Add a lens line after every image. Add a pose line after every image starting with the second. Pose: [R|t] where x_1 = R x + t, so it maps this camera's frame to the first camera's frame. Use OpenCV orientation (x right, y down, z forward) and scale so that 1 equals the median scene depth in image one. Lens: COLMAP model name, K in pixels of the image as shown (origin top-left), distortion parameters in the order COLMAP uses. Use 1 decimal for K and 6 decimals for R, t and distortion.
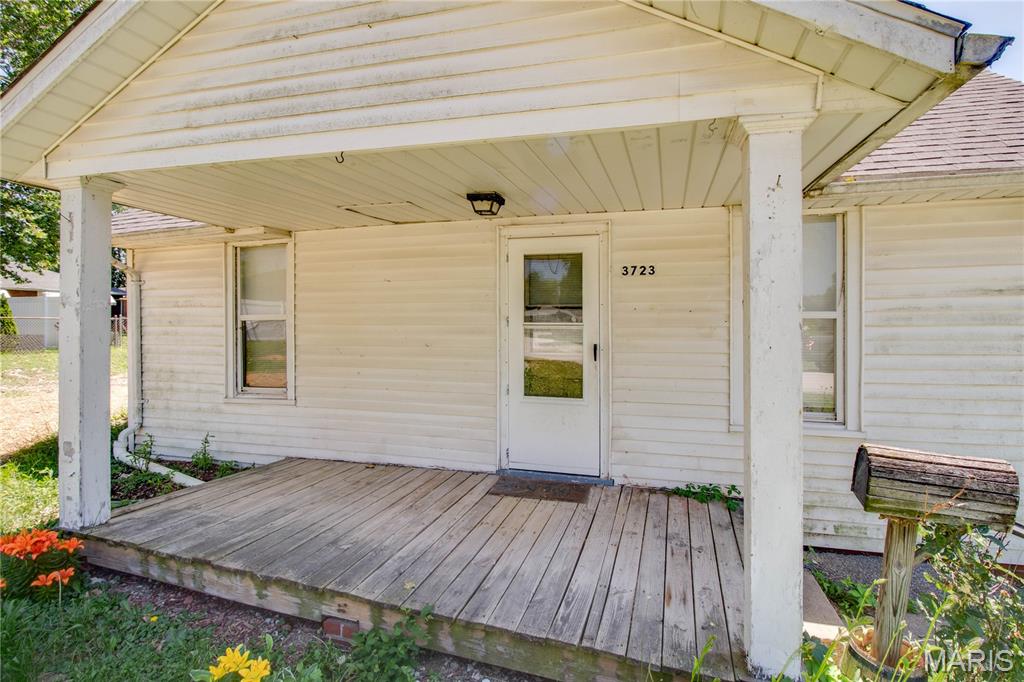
lens RADIAL K [[513.8, 0, 505.8], [0, 513.8, 331.5], [0, 0, 1]] dist [-0.009458, -0.002166]
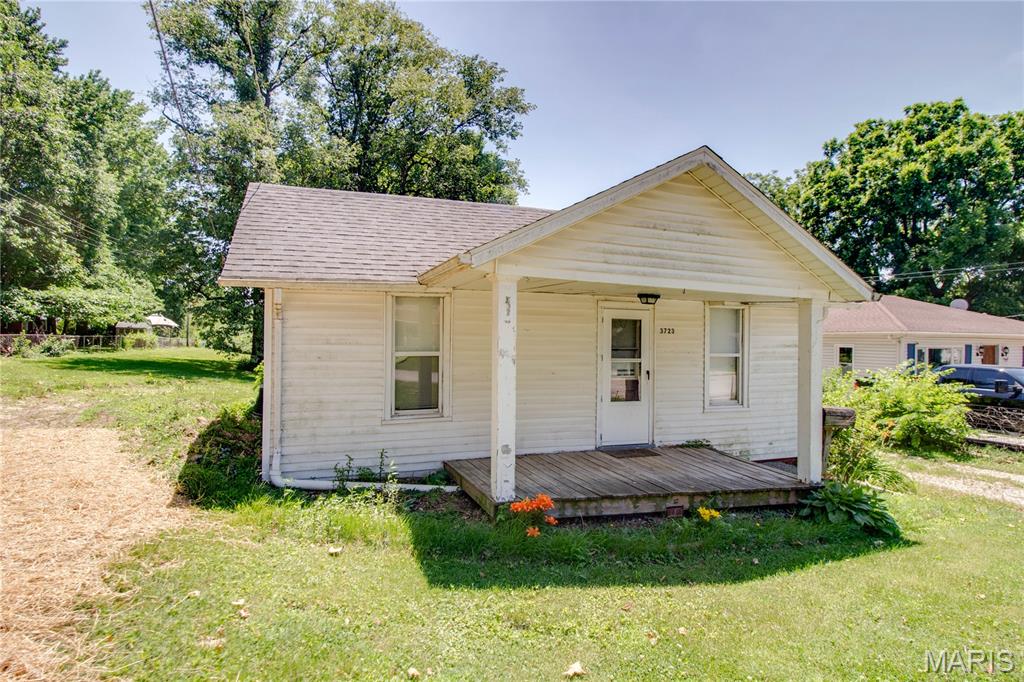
lens RADIAL K [[513.8, 0, 517.7], [0, 513.8, 347.0], [0, 0, 1]] dist [-0.009458, -0.002166]
pose [[0.815541, 0.002054, 0.578695, -1.207264], [-0.004948, 0.999982, 0.003424, -0.060358], [-0.578678, -0.005656, 0.815537, -0.204676]]
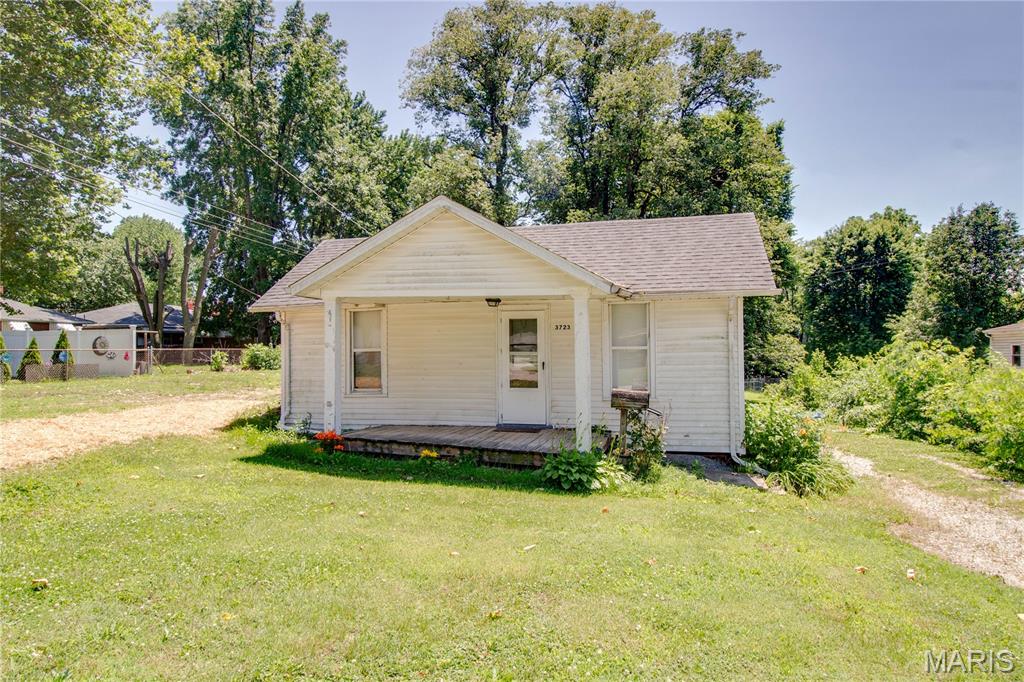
lens RADIAL K [[587.0, 0, 517.0], [0, 587.0, 347.4], [0, 0, 1]] dist [0.003055, 0.000218]
pose [[0.998447, -0.007827, 0.055151, -0.064020], [0.008947, 0.999758, -0.020072, 0.011790], [-0.054981, 0.020535, 0.998276, -1.359590]]
